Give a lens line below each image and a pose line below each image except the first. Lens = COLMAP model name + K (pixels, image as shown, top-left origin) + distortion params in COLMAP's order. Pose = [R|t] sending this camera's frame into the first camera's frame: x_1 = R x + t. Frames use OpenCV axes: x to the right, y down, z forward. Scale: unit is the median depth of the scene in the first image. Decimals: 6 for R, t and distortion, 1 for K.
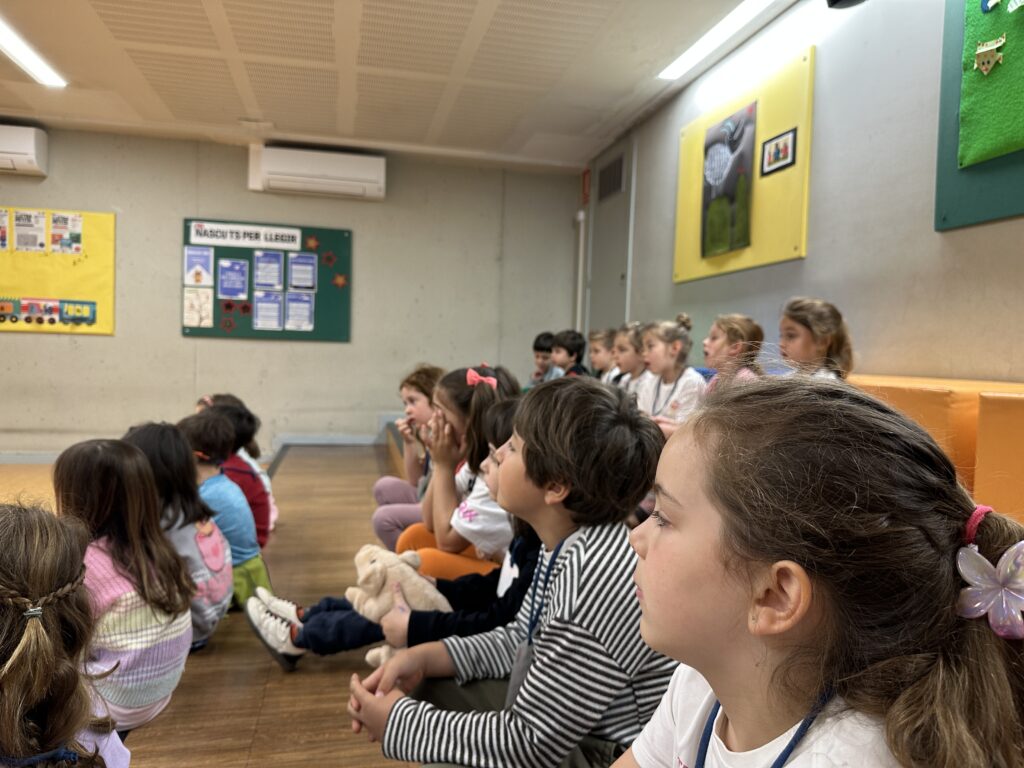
lens RADIAL K [[724.7, 0, 520.1], [0, 724.7, 390.5], [0, 0, 1]] dist [0.045223, -0.070195]
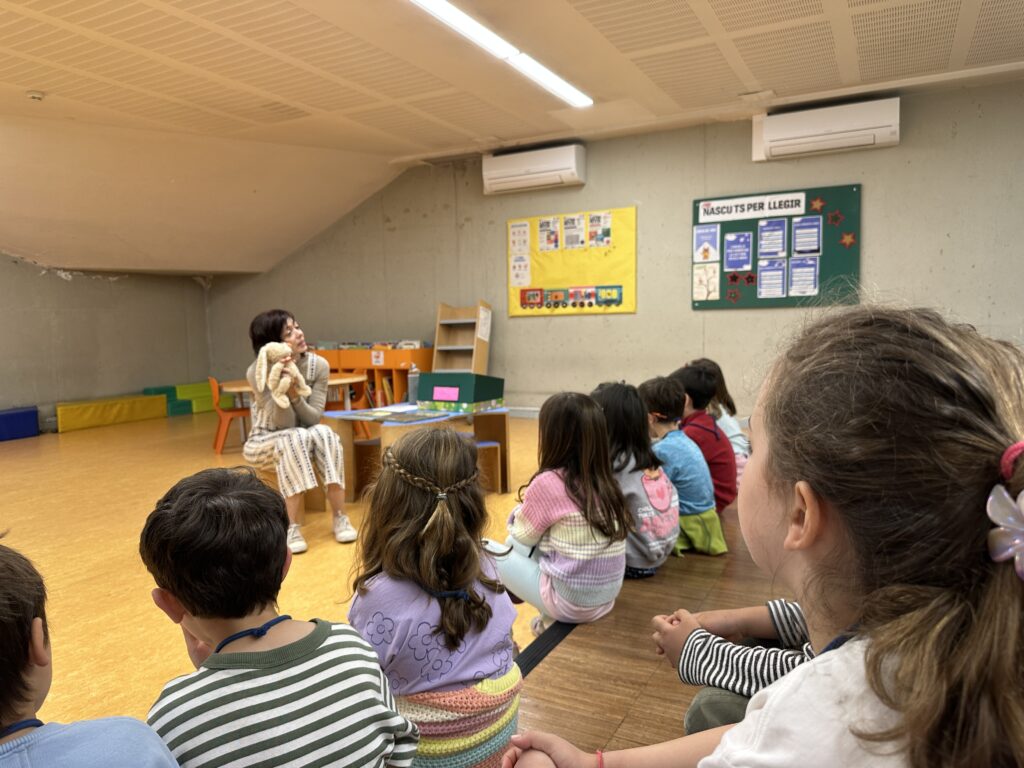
lens RADIAL K [[724.7, 0, 507.3], [0, 724.7, 392.8], [0, 0, 1]] dist [0.045223, -0.070195]
pose [[0.749309, 0.014828, -0.662054, 0.066058], [0.013181, 0.999217, 0.037298, 0.006105], [0.662089, -0.036674, 0.748527, -0.003886]]
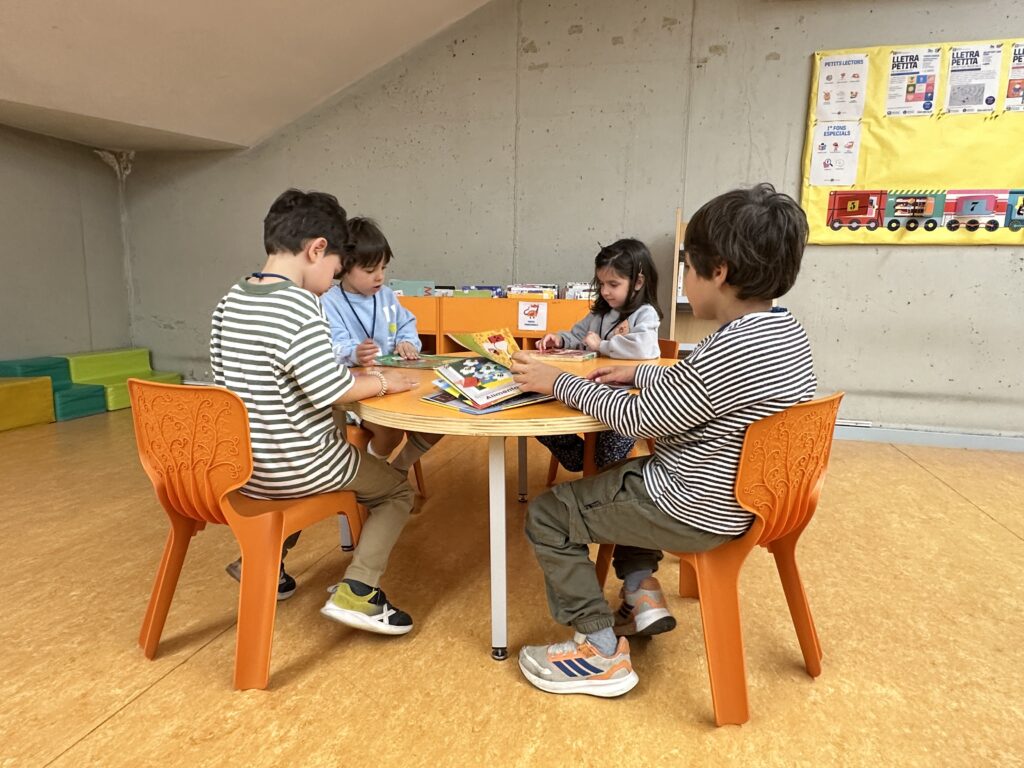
lens RADIAL K [[652.0, 0, 503.0], [0, 652.0, 387.3], [0, 0, 1]] dist [0.010967, -0.008006]
pose [[0.874094, 0.059381, -0.482114, -0.831428], [-0.017396, 0.995690, 0.091097, -0.001084], [0.485446, -0.071240, 0.871359, 0.338881]]
